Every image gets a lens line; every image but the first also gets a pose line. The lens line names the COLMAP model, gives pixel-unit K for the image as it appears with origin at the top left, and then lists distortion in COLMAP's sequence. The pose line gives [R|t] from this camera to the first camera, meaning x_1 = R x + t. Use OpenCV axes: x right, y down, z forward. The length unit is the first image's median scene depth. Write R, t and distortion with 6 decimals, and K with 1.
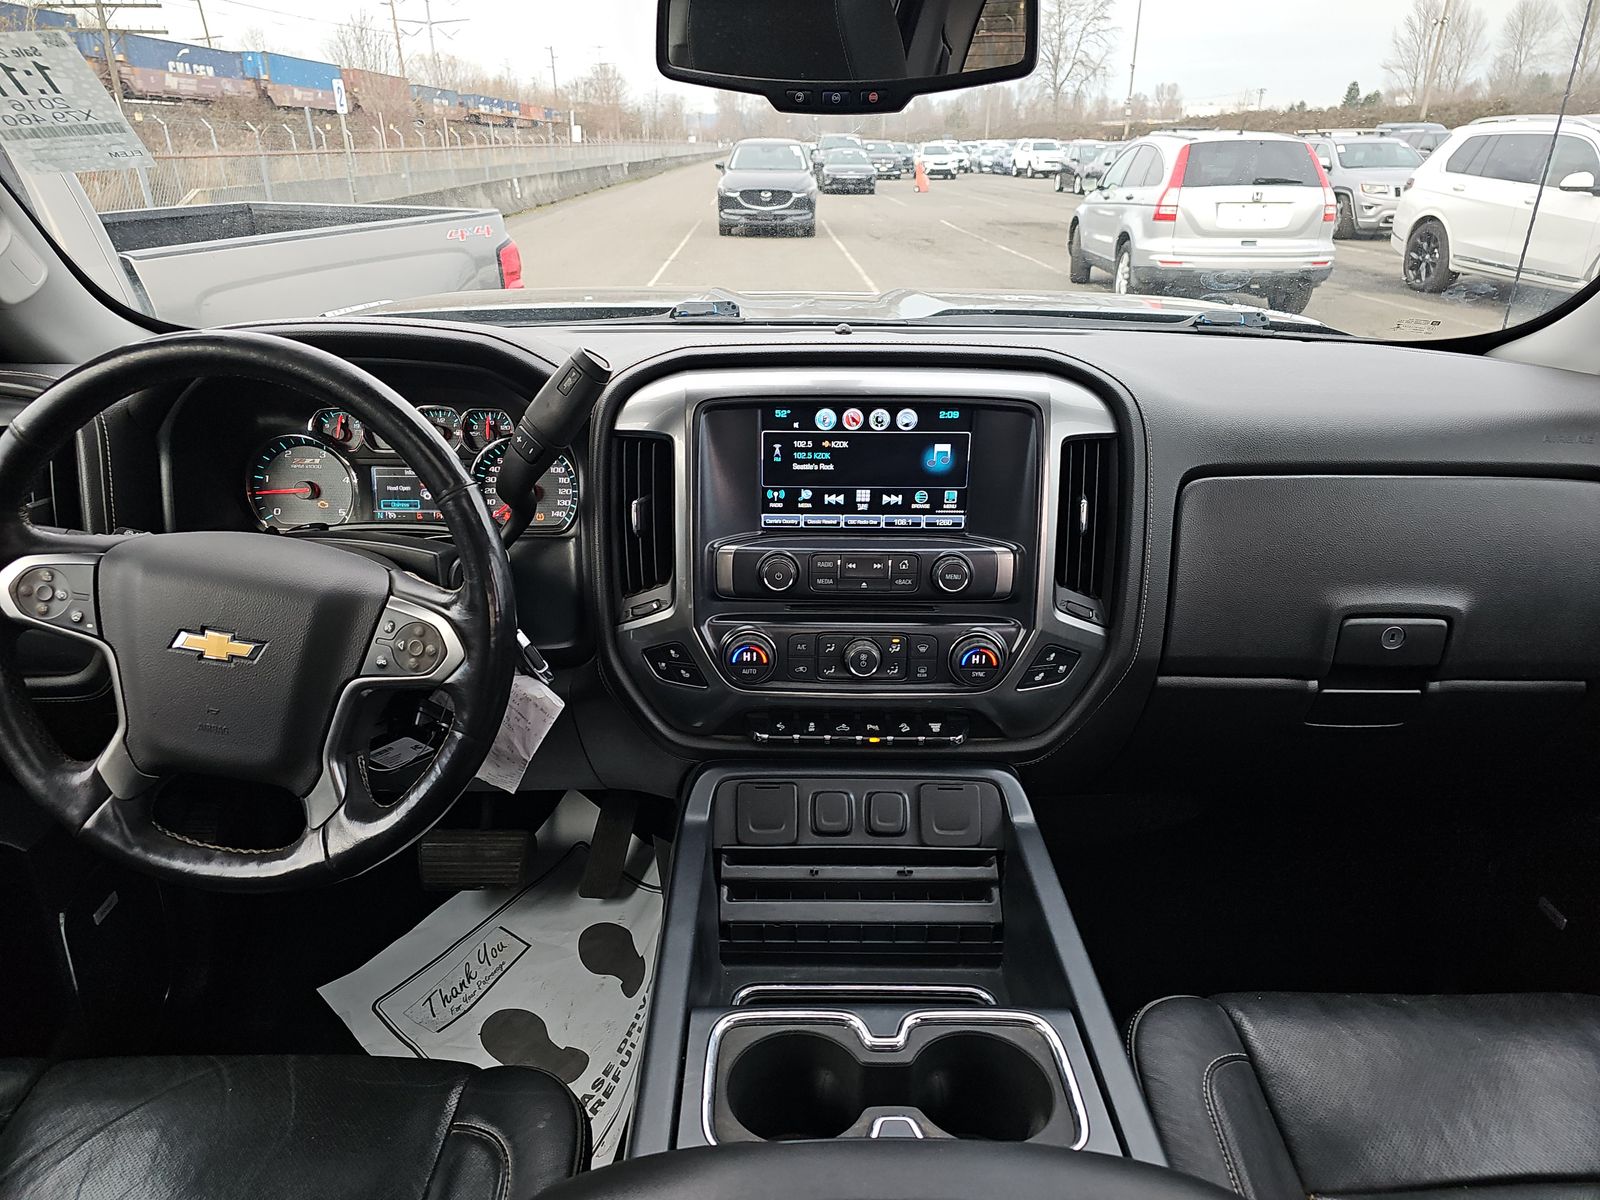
lens RADIAL K [[1078.7, 0, 800.0], [0, 1078.7, 600.0], [0, 0, 1]] dist [0.041834, 0.000624]
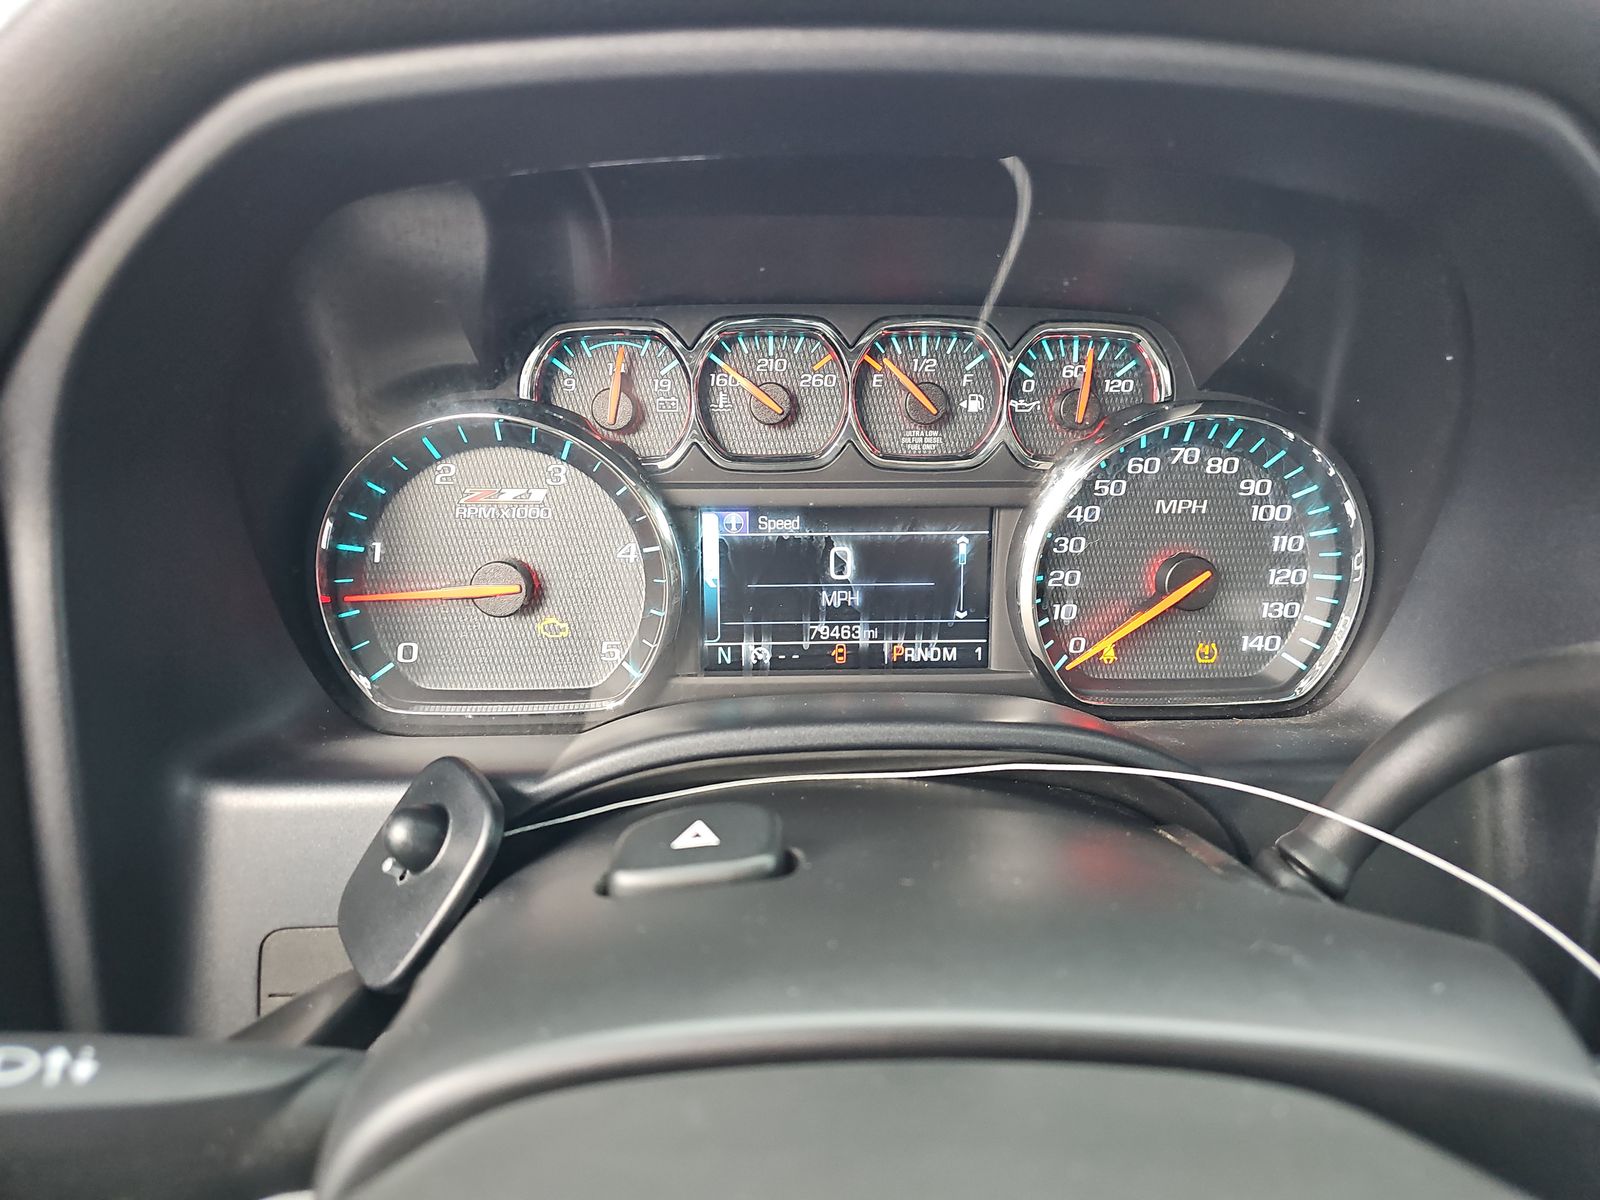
lens RADIAL K [[1078.7, 0, 800.0], [0, 1078.7, 600.0], [0, 0, 1]] dist [0.041834, 0.000624]
pose [[0.995483, -0.016891, 0.093424, -0.451424], [0.017832, 0.999798, -0.009244, -0.104911], [-0.093249, 0.010868, 0.995584, 0.768443]]
